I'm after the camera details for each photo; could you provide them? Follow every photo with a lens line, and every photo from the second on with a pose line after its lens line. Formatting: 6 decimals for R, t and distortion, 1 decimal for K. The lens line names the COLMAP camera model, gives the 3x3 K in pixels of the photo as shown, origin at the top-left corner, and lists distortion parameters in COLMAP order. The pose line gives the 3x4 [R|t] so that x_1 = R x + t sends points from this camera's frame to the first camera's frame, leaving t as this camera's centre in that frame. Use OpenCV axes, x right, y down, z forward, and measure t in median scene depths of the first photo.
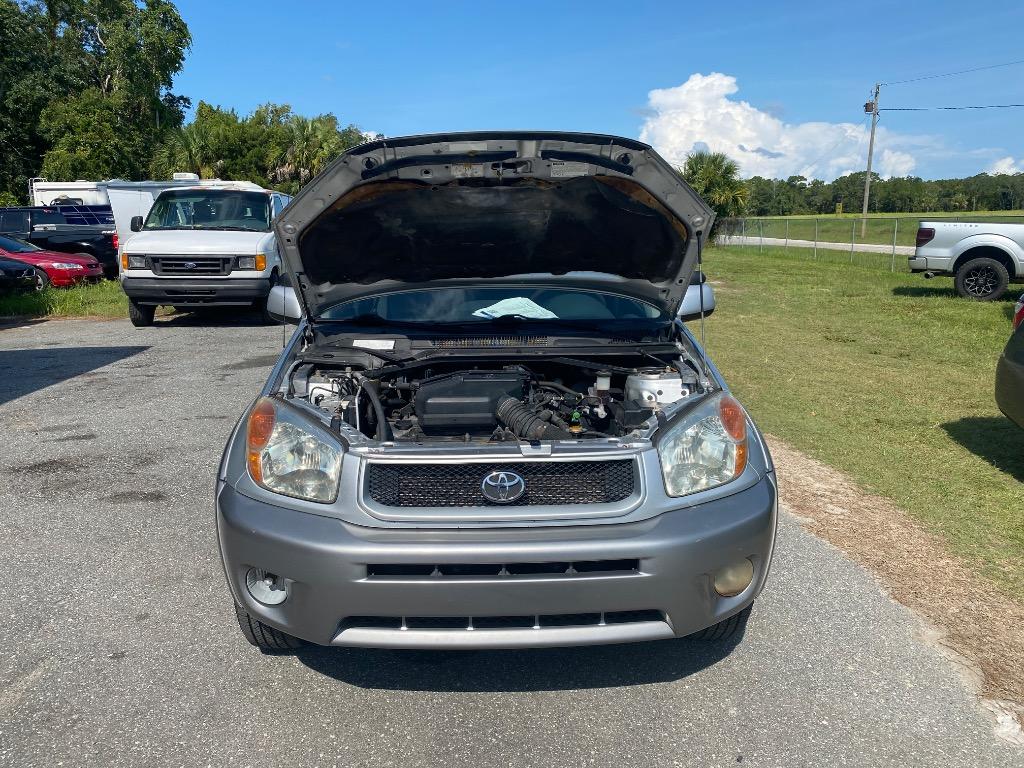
lens RADIAL K [[781.0, 0, 501.2], [0, 781.0, 385.1], [0, 0, 1]] dist [0.021892, -0.017188]
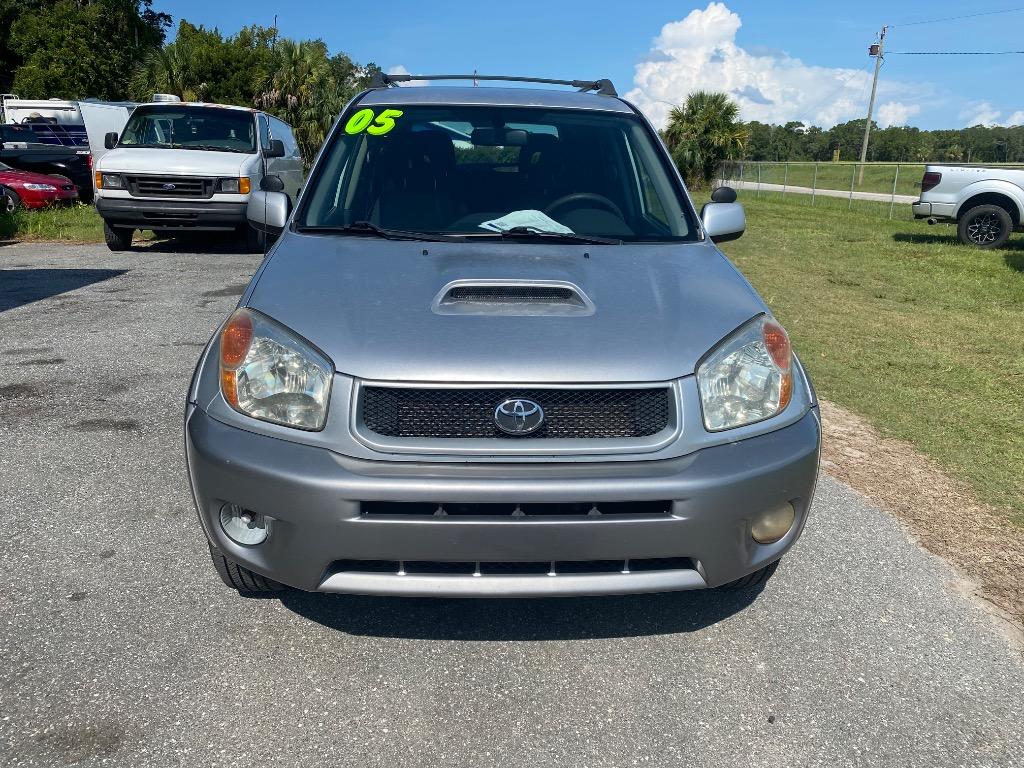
lens RADIAL K [[781.0, 0, 514.4], [0, 781.0, 388.1], [0, 0, 1]] dist [0.021892, -0.017188]
pose [[0.999277, 0.021372, 0.031451, -0.010133], [-0.023748, 0.996733, 0.077198, 0.011172], [-0.029699, -0.077889, 0.996520, 0.047236]]
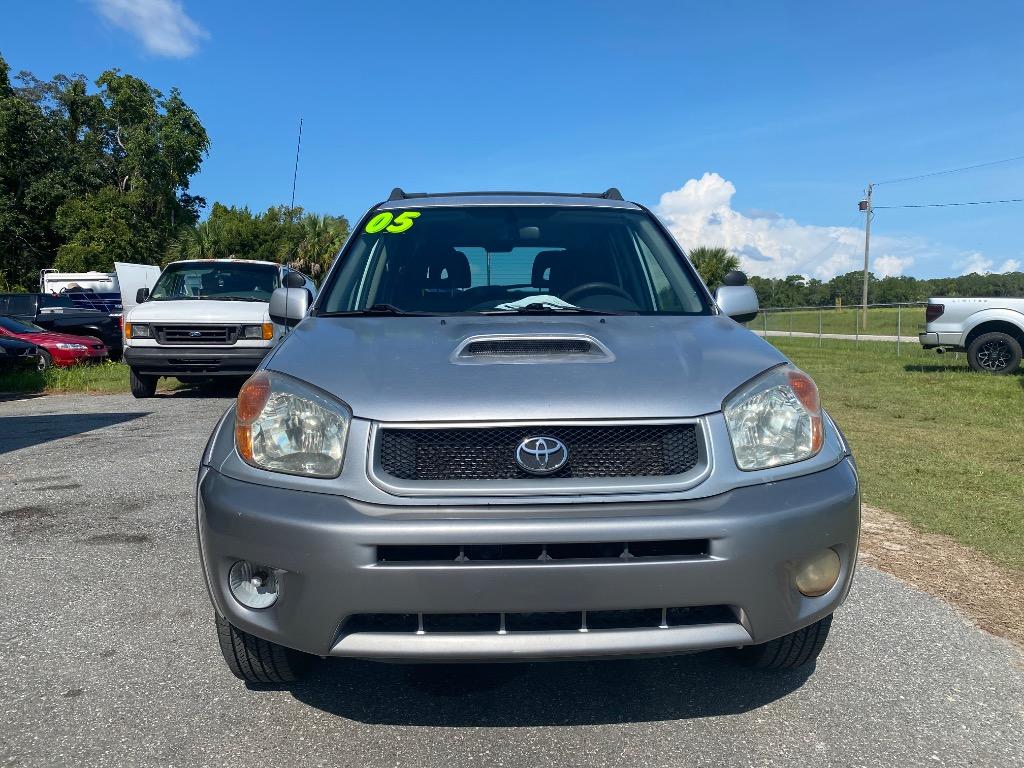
lens RADIAL K [[781.0, 0, 516.6], [0, 781.0, 389.5], [0, 0, 1]] dist [0.021892, -0.017188]
pose [[0.999932, -0.003223, 0.011243, -0.011260], [0.004505, 0.993251, -0.115900, 0.052942], [-0.010794, 0.115942, 0.993197, 0.055292]]
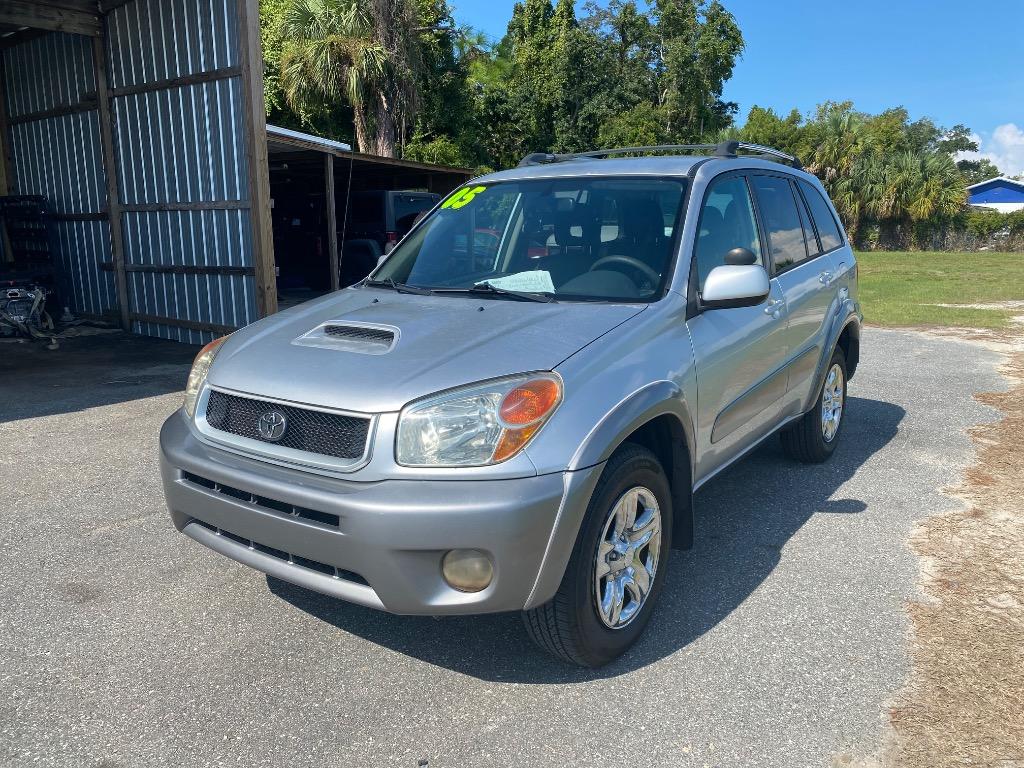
lens RADIAL K [[781.0, 0, 511.6], [0, 781.0, 390.0], [0, 0, 1]] dist [0.021892, -0.017188]
pose [[0.796594, 0.129514, -0.590477, 0.300889], [-0.128030, 0.990767, 0.044592, -0.002550], [0.590801, 0.040078, 0.805821, 0.106938]]
